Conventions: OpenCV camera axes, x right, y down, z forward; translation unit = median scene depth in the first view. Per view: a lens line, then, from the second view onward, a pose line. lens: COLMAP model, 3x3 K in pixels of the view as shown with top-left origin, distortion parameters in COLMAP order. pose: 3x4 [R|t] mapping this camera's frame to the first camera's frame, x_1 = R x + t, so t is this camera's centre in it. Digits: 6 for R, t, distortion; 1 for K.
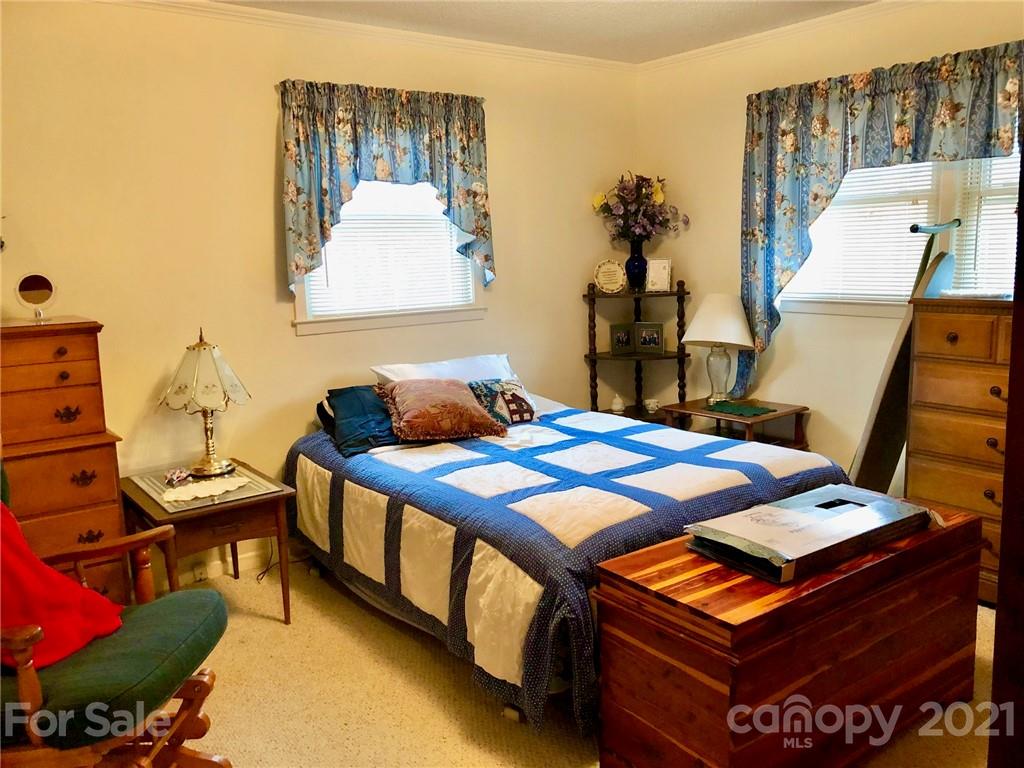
lens RADIAL K [[826.2, 0, 512.0], [0, 826.2, 384.0], [0, 0, 1]] dist [0.027965, -0.011930]
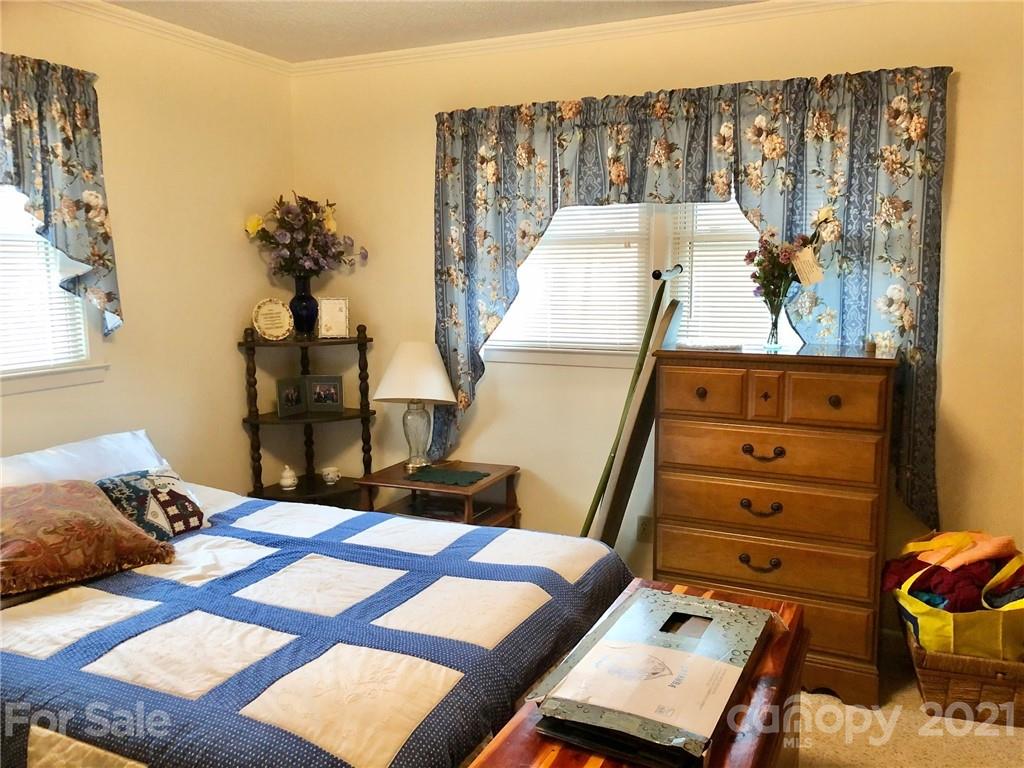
lens RADIAL K [[823.7, 0, 512.0], [0, 823.7, 384.0], [0, 0, 1]] dist [0.053846, -0.095669]
pose [[0.880396, -0.041462, 0.472424, -0.068638], [0.058056, 0.998101, -0.020593, -0.045455], [-0.470673, 0.045557, 0.881131, 0.223363]]
